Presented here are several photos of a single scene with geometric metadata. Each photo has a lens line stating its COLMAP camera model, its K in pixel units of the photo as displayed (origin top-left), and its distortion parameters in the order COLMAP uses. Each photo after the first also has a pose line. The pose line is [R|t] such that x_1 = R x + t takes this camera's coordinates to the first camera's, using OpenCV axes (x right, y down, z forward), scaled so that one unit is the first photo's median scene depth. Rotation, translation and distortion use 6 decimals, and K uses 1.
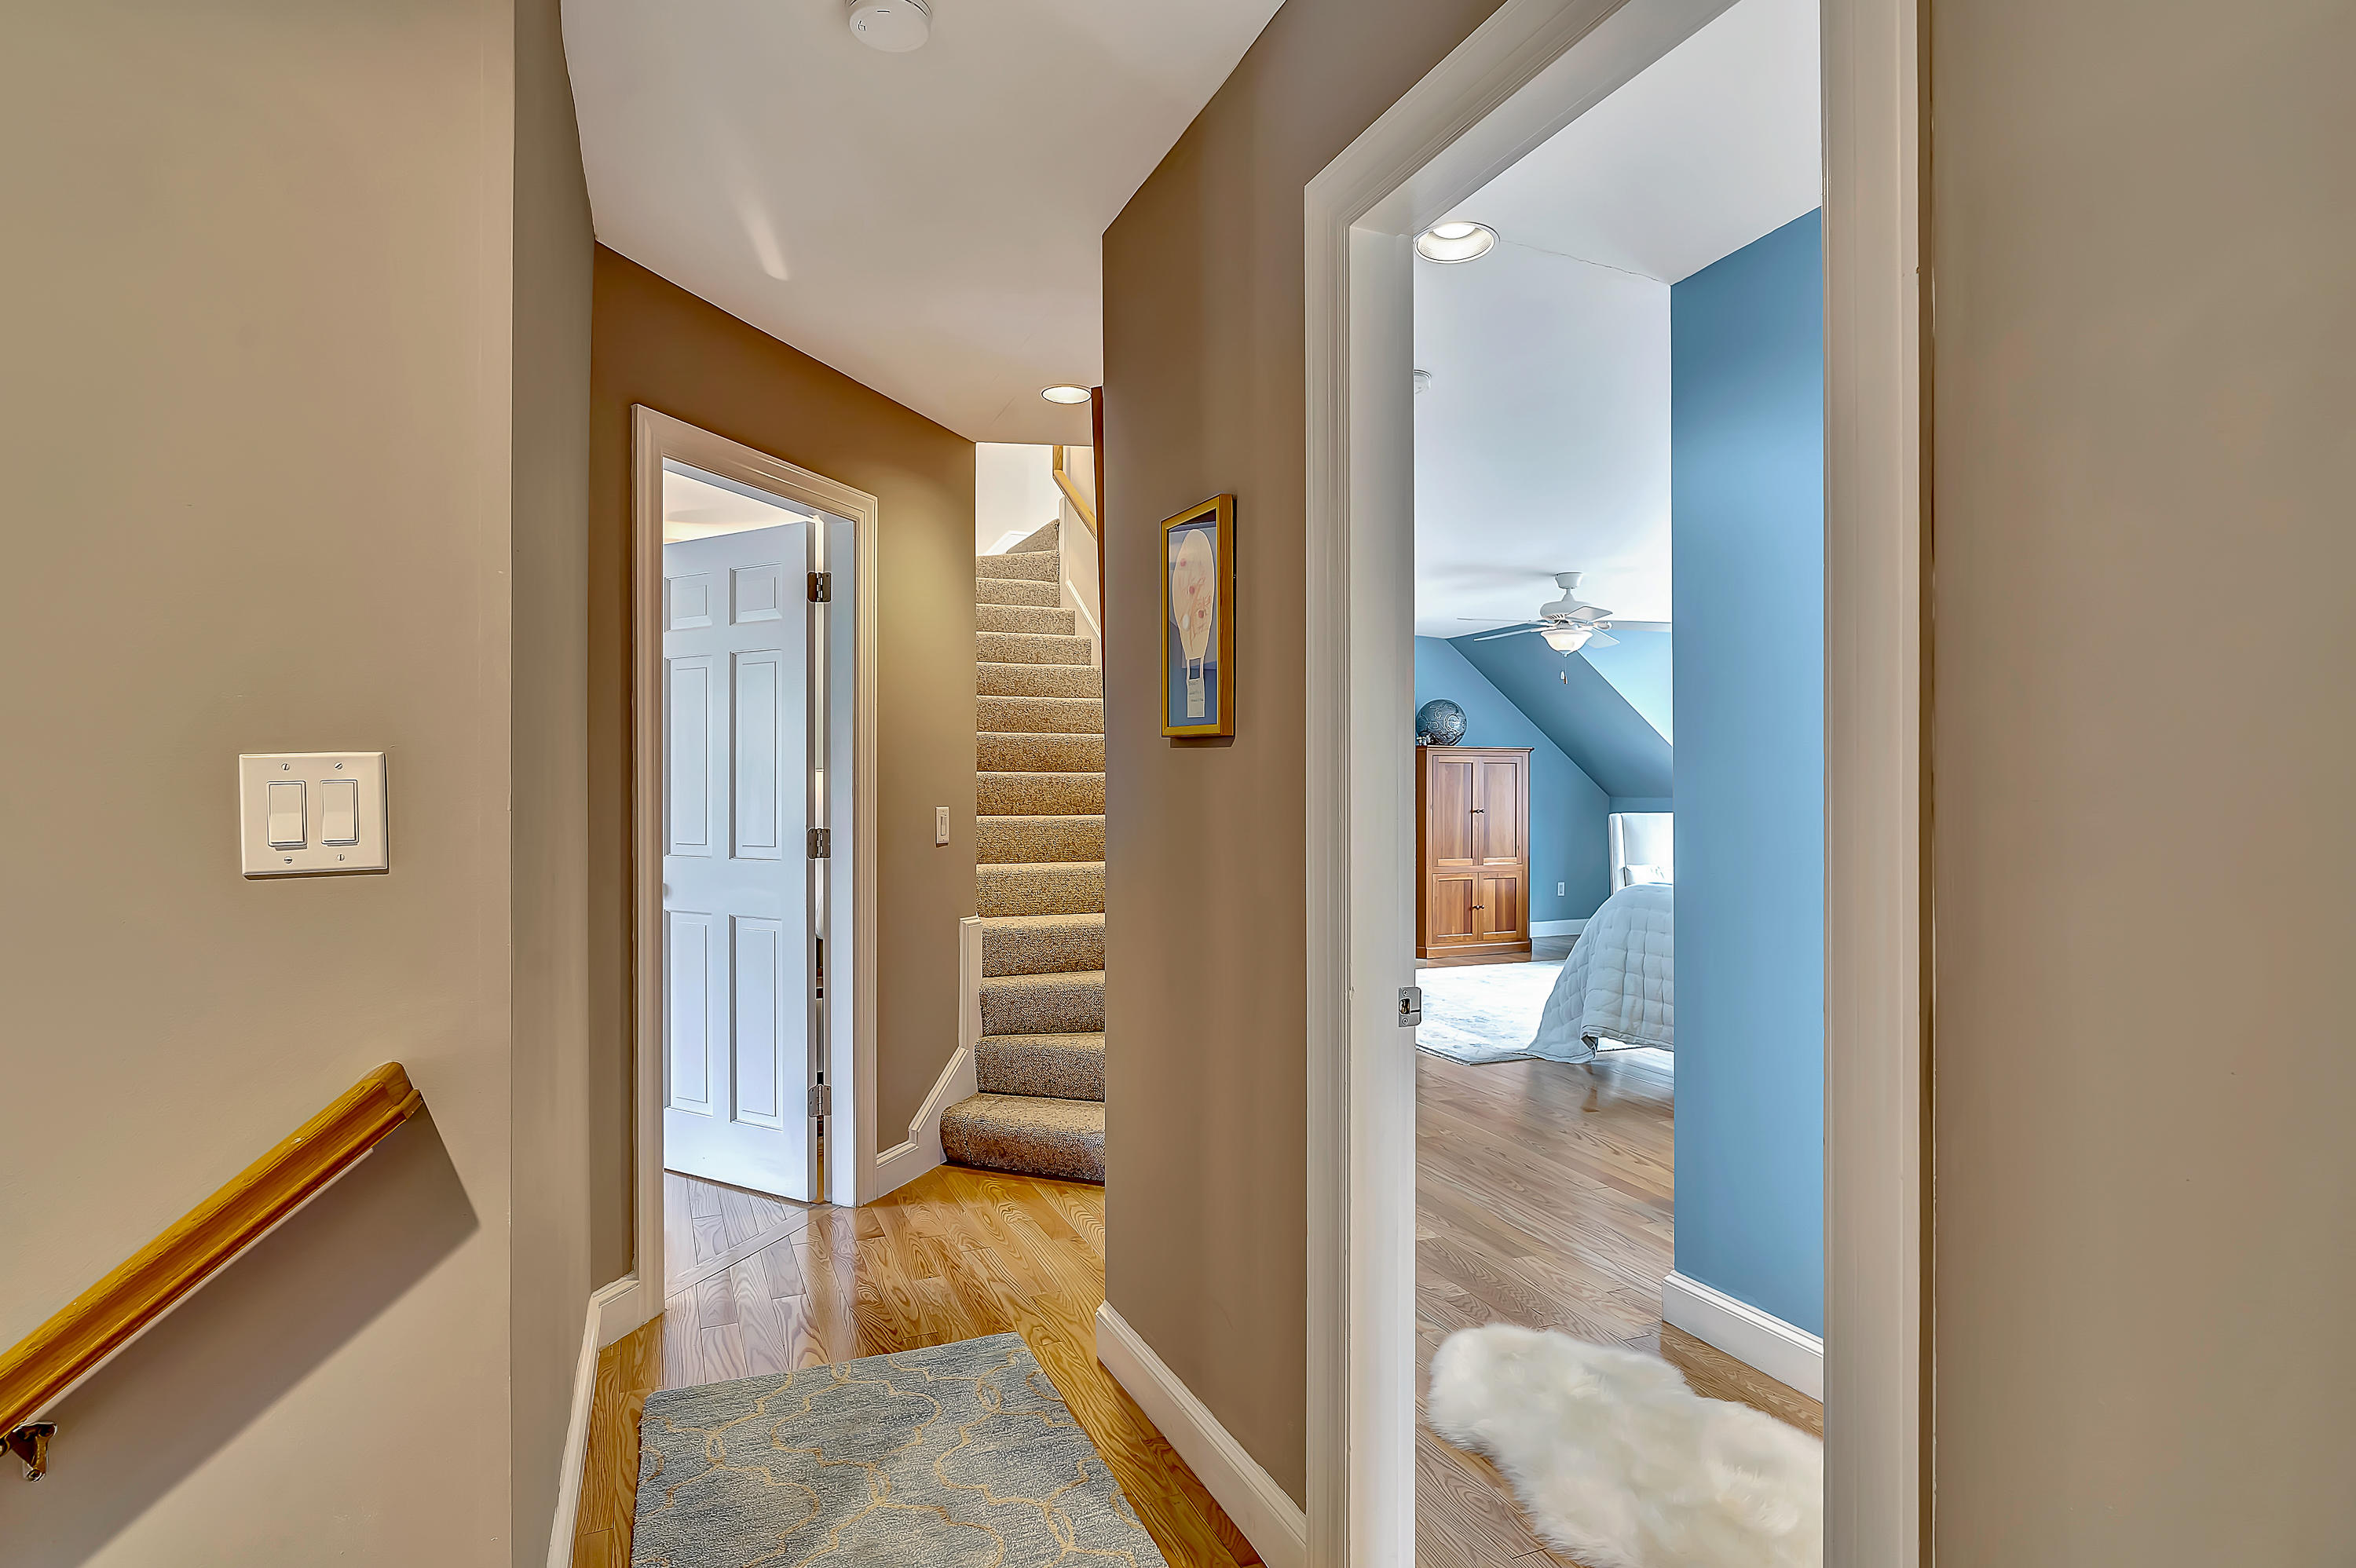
lens RADIAL K [[1210.7, 0, 1180.5], [0, 1210.7, 778.9], [0, 0, 1]] dist [-0.000781, -0.000736]
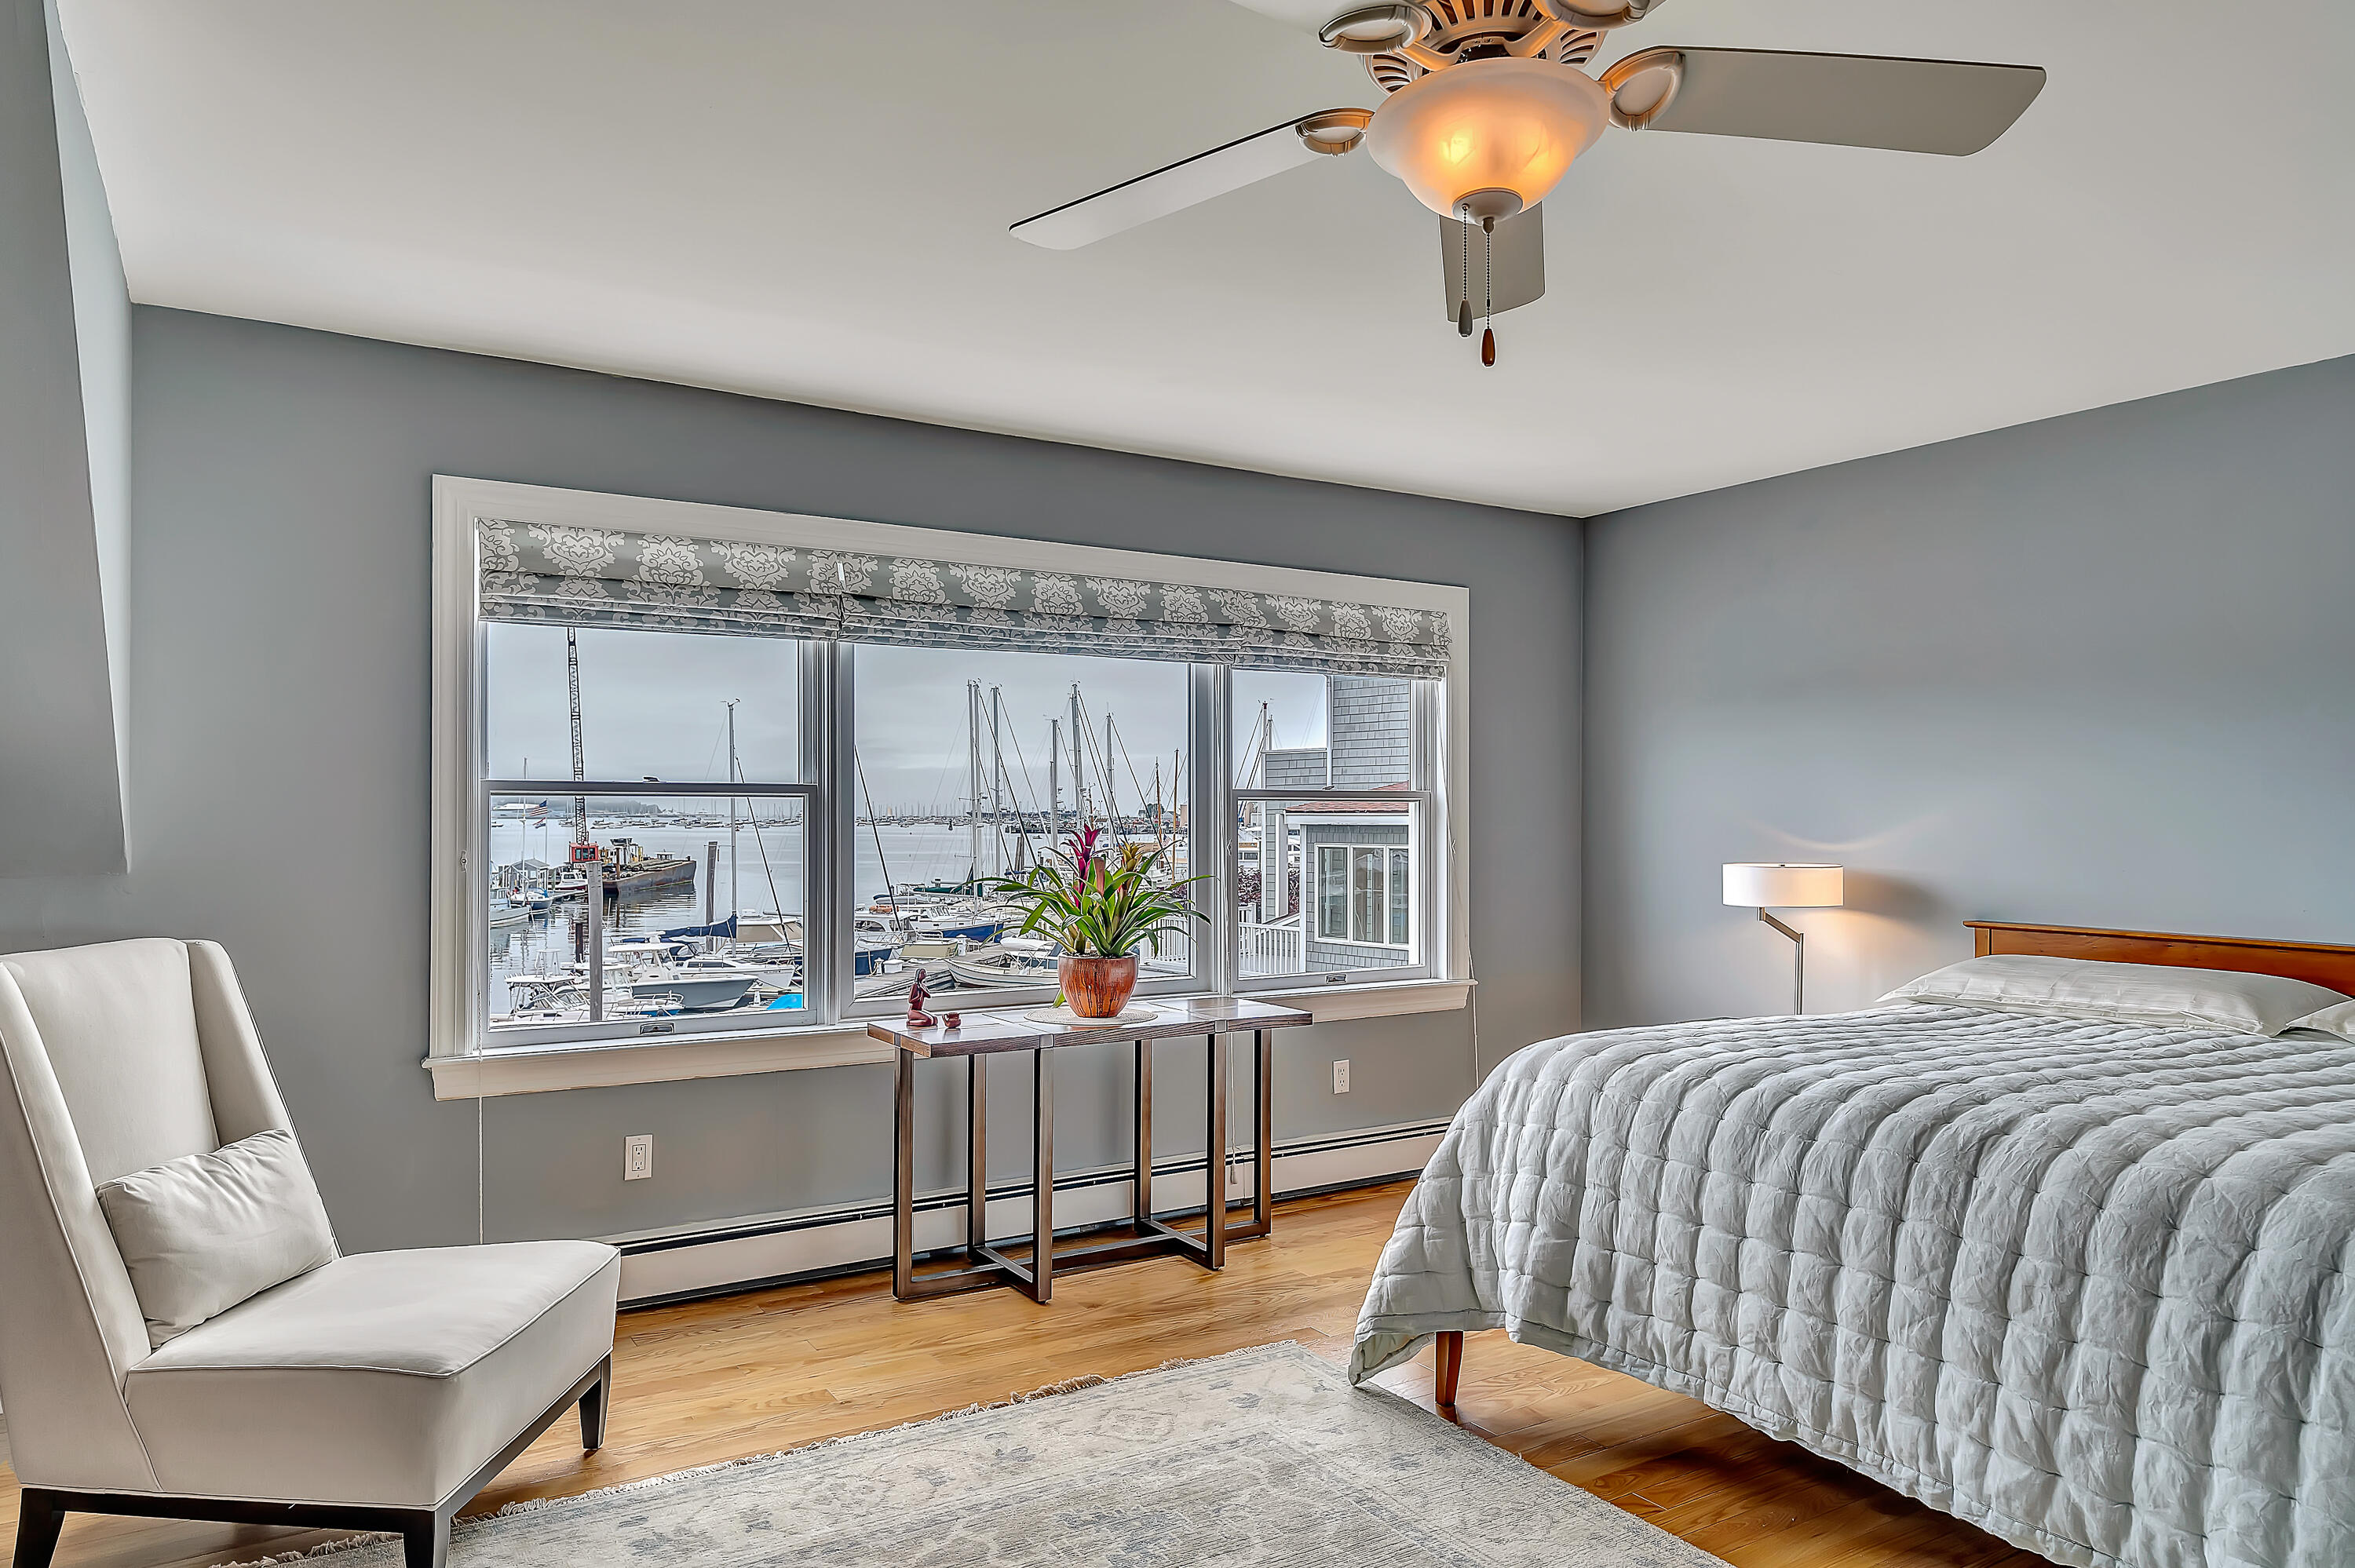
lens RADIAL K [[1483.6, 0, 1185.6], [0, 1483.6, 806.7], [0, 0, 1]] dist [-0.003749, 0.004879]
pose [[-0.142618, 0.005173, 0.989764, 0.062468], [-0.007502, 0.999952, -0.006307, -0.000907], [-0.989749, -0.008324, -0.142573, 0.914549]]
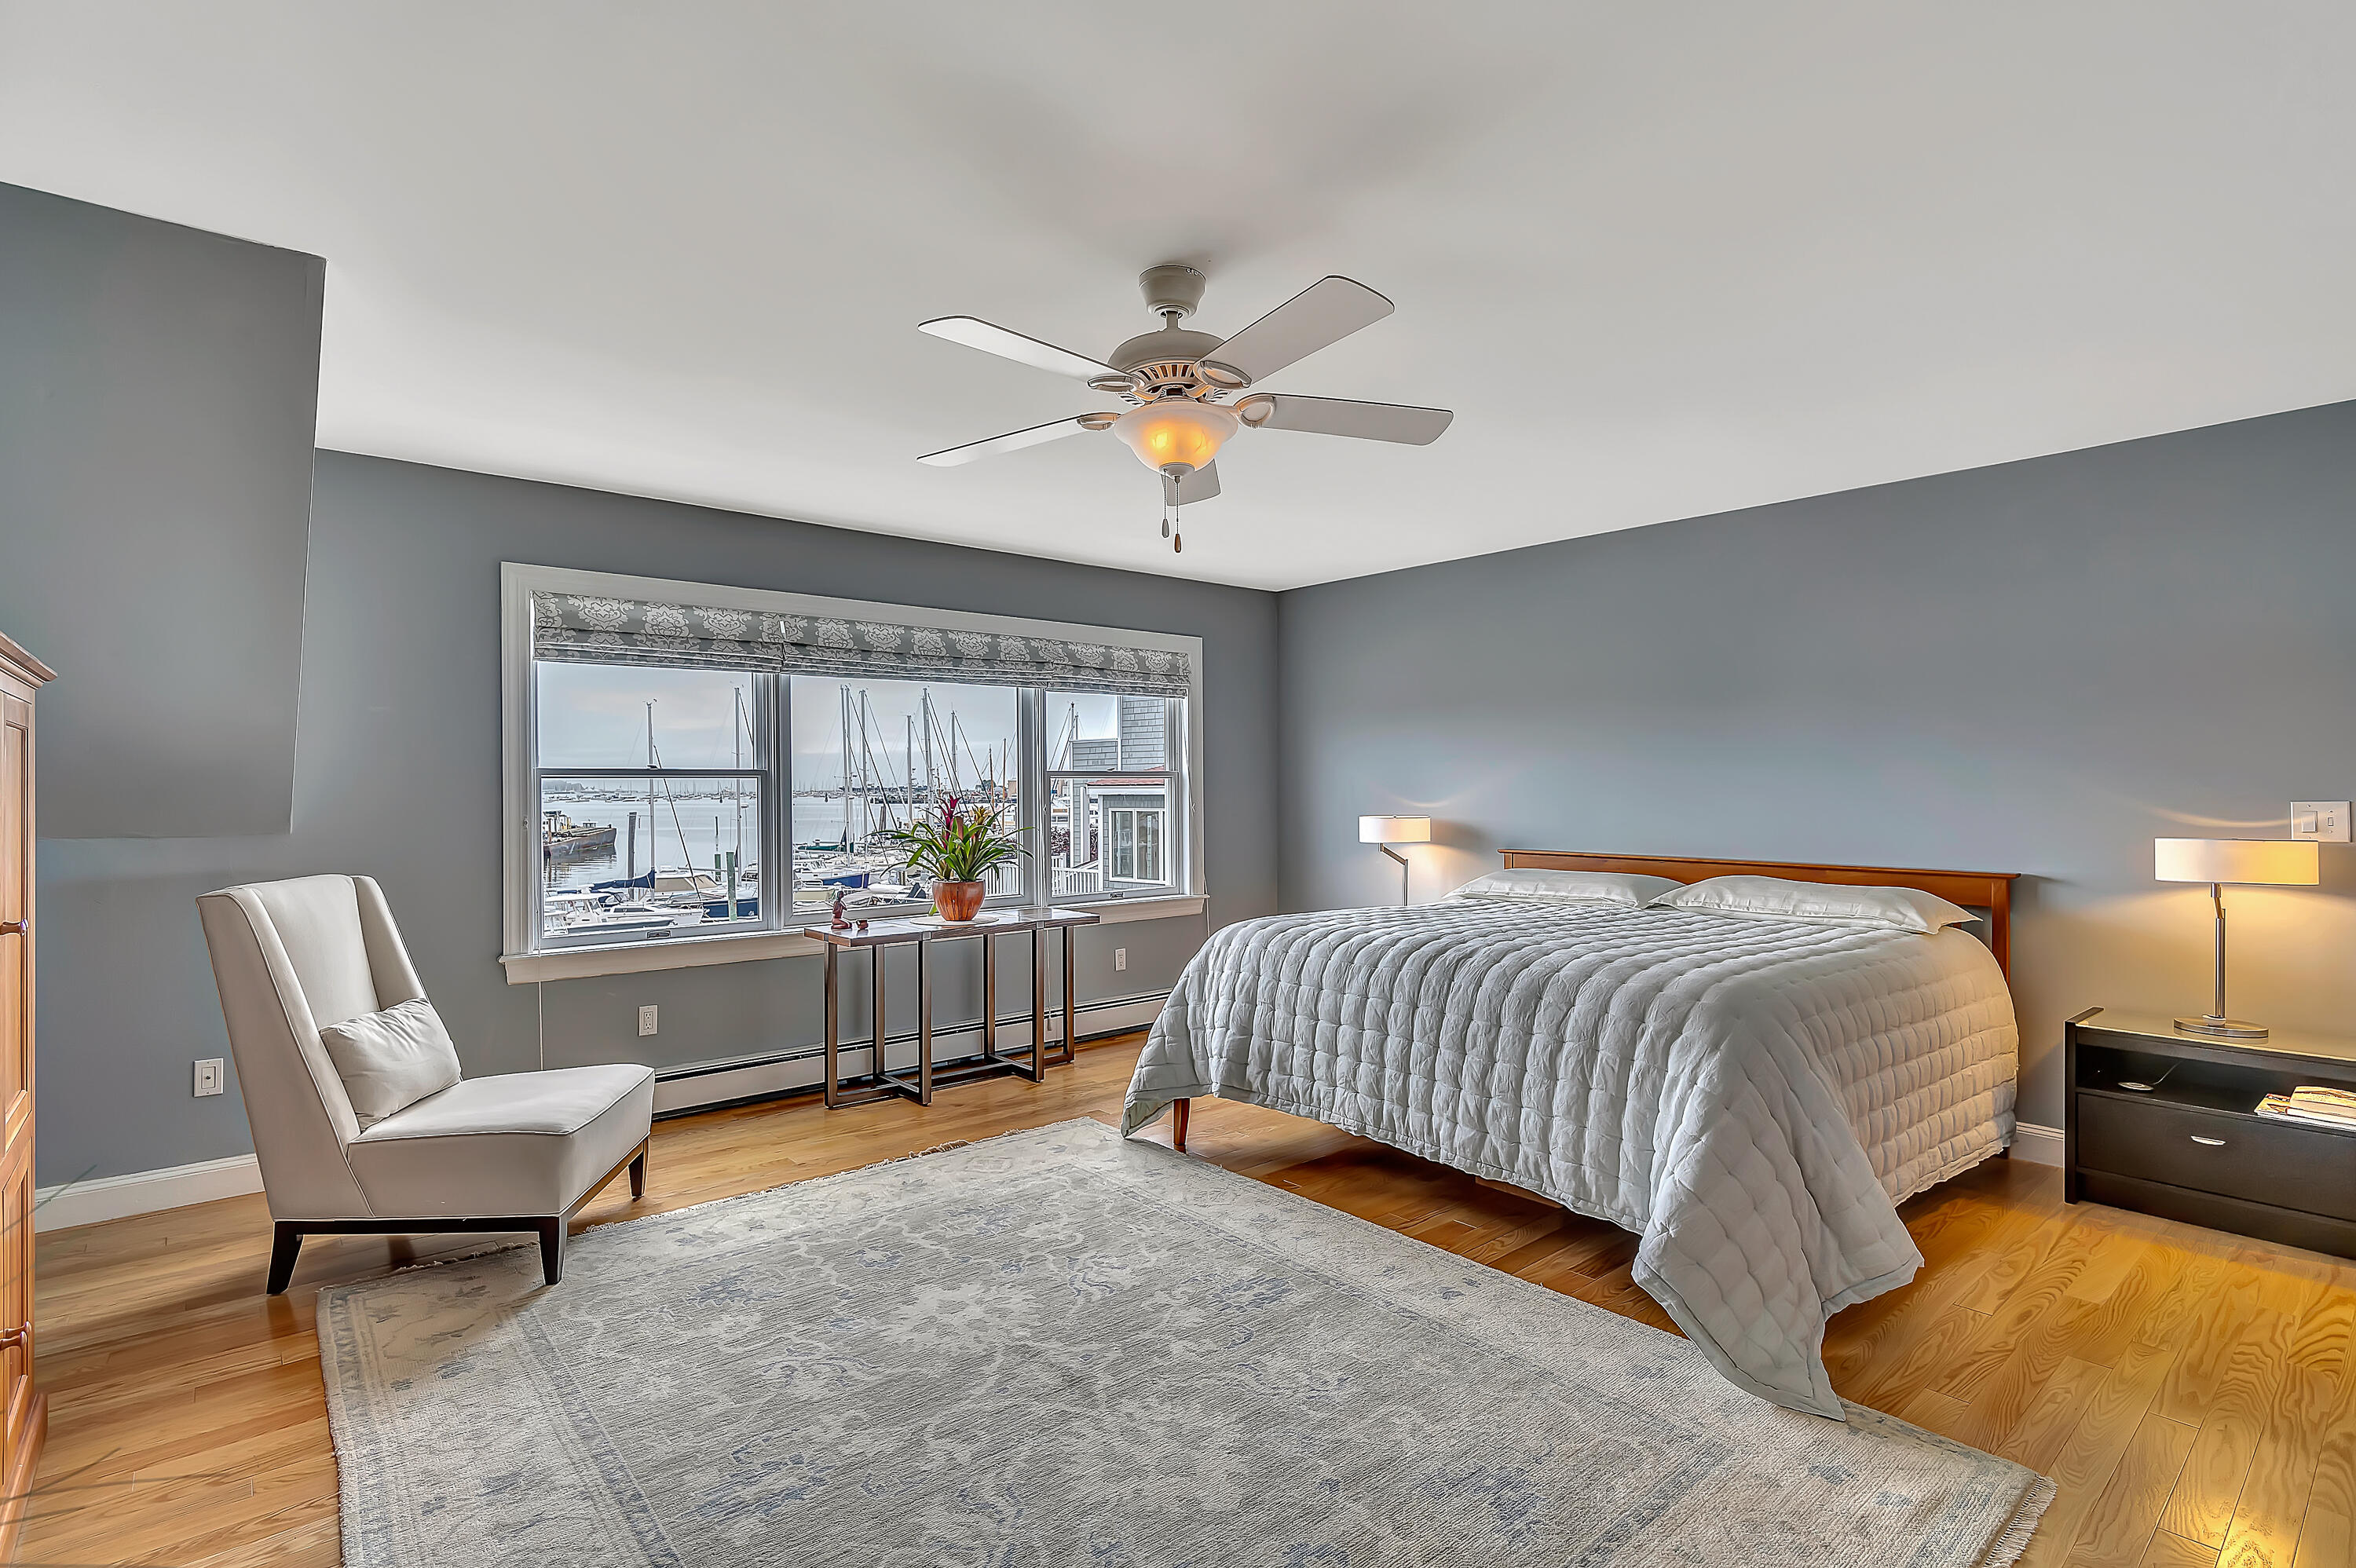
lens RADIAL K [[1123.7, 0, 1176.3], [0, 1123.7, 790.6], [0, 0, 1]] dist [-0.002729, -0.000985]
pose [[-0.284265, -0.001152, 0.958745, -0.029730], [0.000386, 0.999999, 0.001316, -0.000670], [-0.958746, 0.000744, -0.284264, 0.930203]]
